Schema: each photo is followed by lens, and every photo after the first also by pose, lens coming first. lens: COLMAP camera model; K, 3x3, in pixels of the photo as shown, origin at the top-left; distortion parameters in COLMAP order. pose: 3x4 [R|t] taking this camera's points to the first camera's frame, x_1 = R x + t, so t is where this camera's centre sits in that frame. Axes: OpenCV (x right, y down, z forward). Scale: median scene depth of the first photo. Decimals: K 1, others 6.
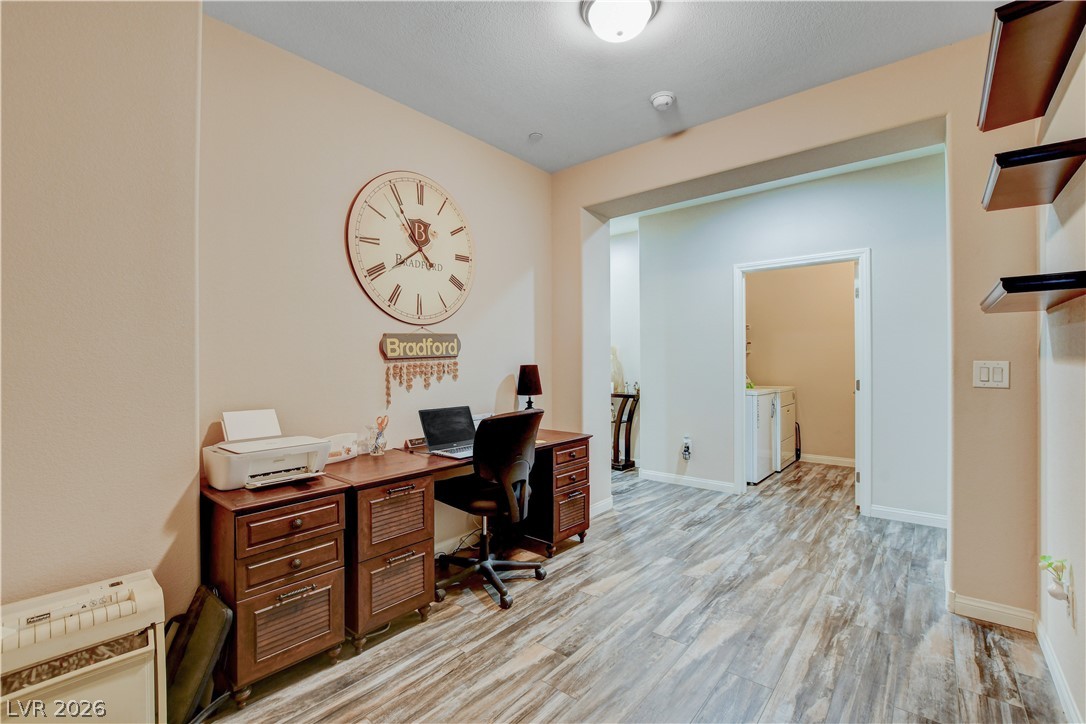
lens RADIAL K [[478.8, 0, 537.0], [0, 478.8, 362.7], [0, 0, 1]] dist [-0.009844, -0.000769]
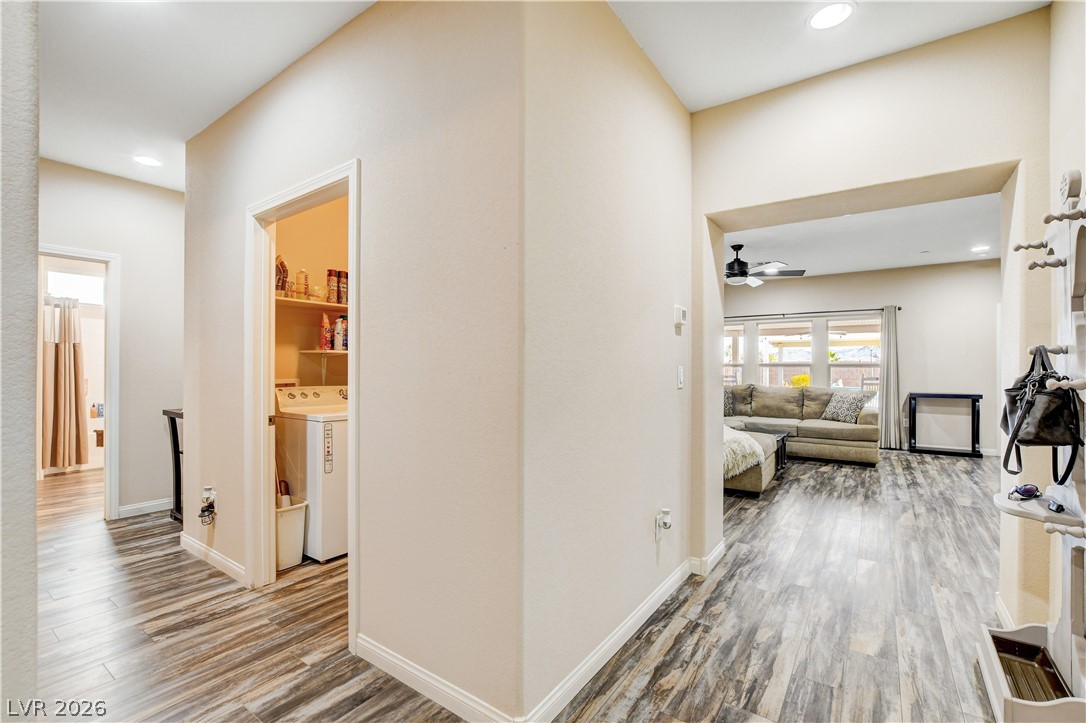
lens RADIAL K [[478.8, 0, 540.0], [0, 478.8, 364.9], [0, 0, 1]] dist [-0.009844, -0.000769]
pose [[0.997921, 0.009542, 0.063742, 0.810591], [-0.009739, 0.999949, 0.002777, -0.010515], [-0.063712, -0.003392, 0.997963, 0.413276]]
